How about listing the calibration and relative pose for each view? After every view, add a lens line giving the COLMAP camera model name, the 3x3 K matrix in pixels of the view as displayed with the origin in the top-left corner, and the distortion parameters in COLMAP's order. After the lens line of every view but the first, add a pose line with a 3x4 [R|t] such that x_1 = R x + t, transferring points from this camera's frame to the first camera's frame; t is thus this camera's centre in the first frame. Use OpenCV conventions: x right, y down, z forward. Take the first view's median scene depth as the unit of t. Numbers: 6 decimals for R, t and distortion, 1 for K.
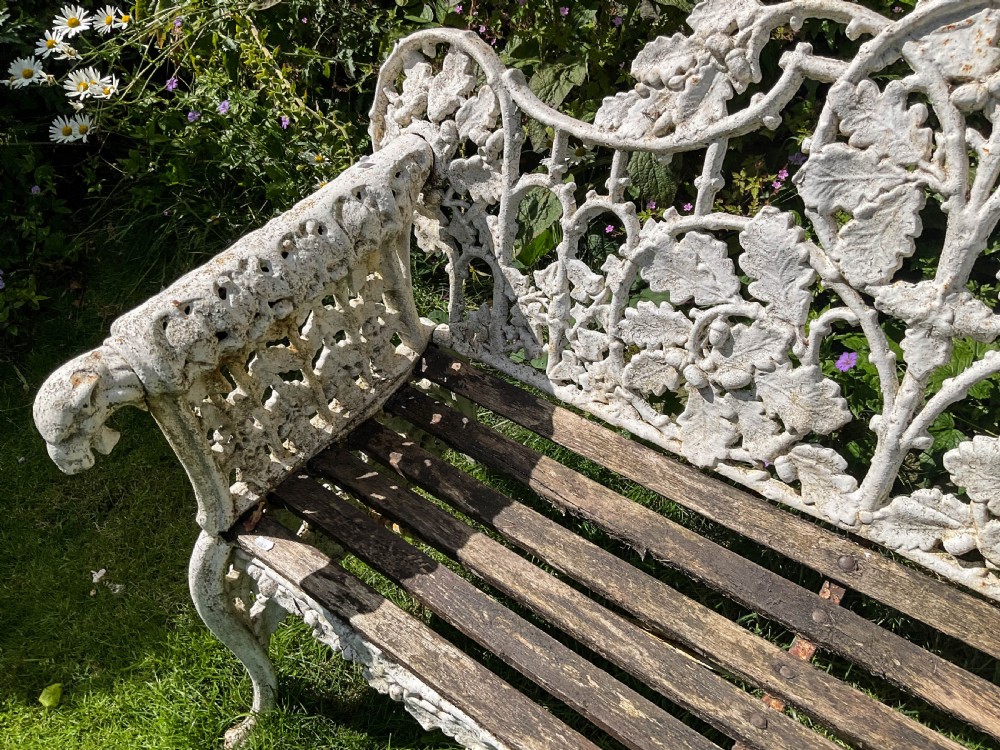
lens RADIAL K [[833.9, 0, 496.4], [0, 833.9, 373.7], [0, 0, 1]] dist [0.105871, -0.178288]
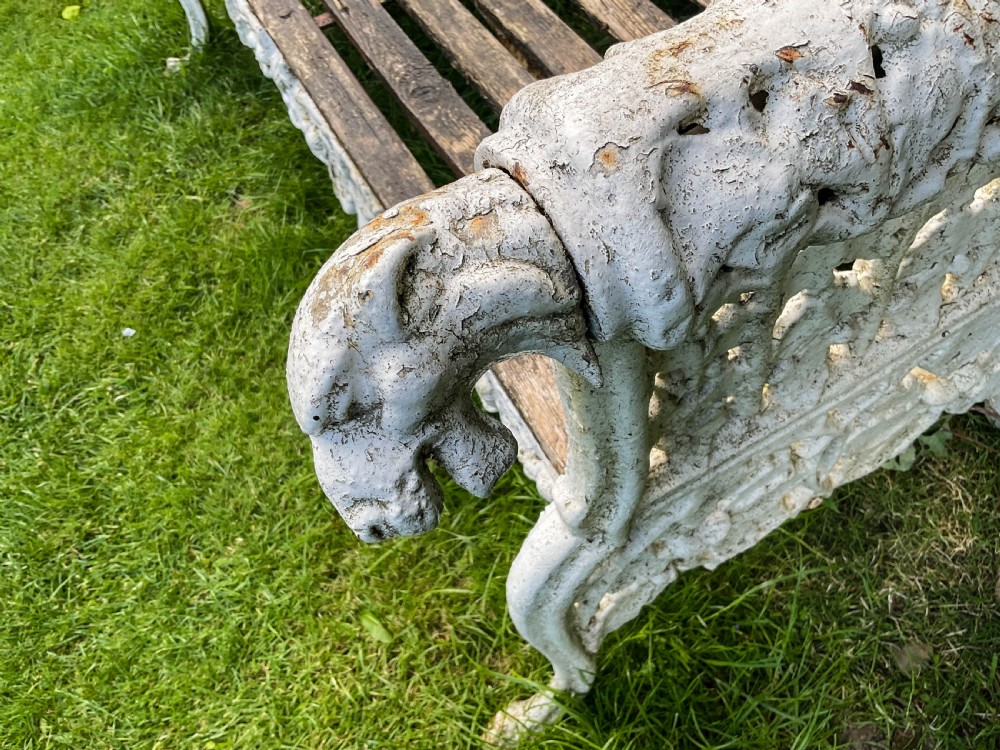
lens RADIAL K [[833.9, 0, 489.9], [0, 833.9, 372.7], [0, 0, 1]] dist [0.105871, -0.178288]
pose [[0.912796, 0.302960, -0.273895, 0.755787], [-0.200724, 0.916824, 0.345172, 0.424359], [0.355687, -0.260094, 0.897685, -0.072935]]
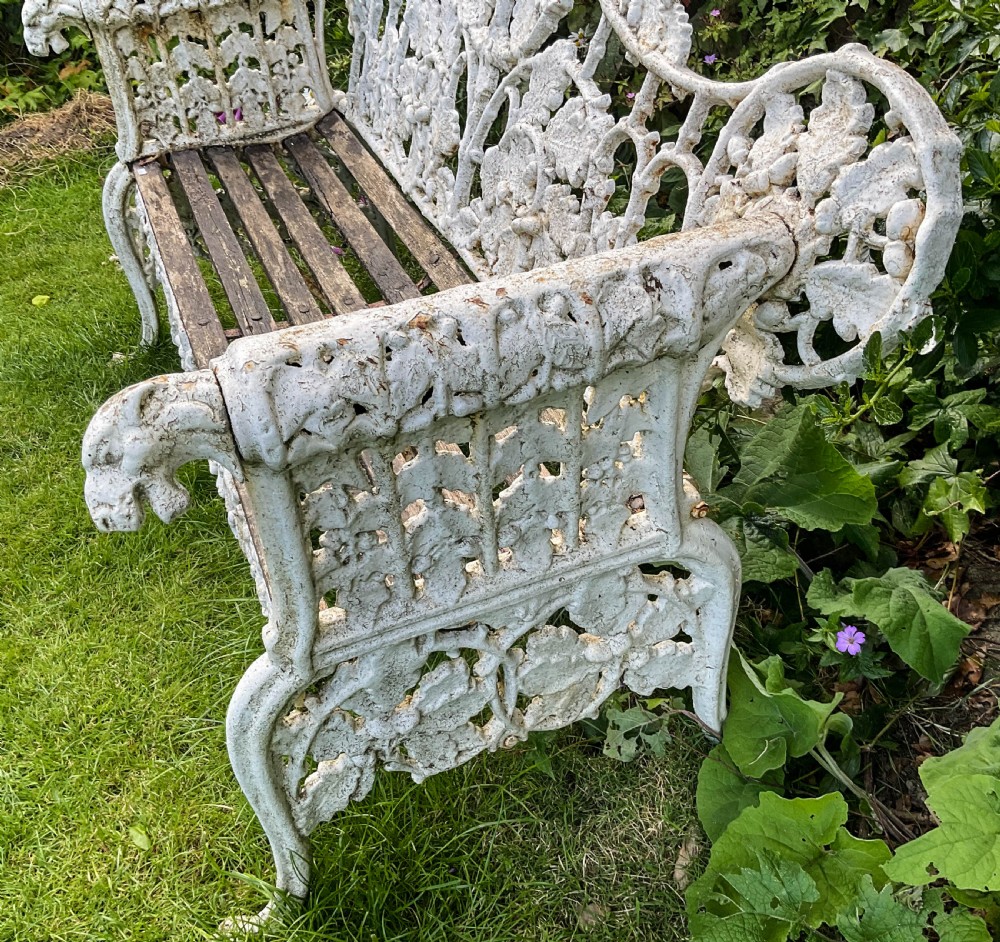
lens RADIAL K [[1050.7, 0, 488.8], [0, 1050.7, 474.3], [0, 0, 1]] dist [0.040886, 0.000000]
pose [[0.859506, 0.352415, -0.370206, 1.157884], [-0.366501, 0.929789, 0.034203, 0.429743], [0.356267, 0.106283, 0.928320, -0.441197]]
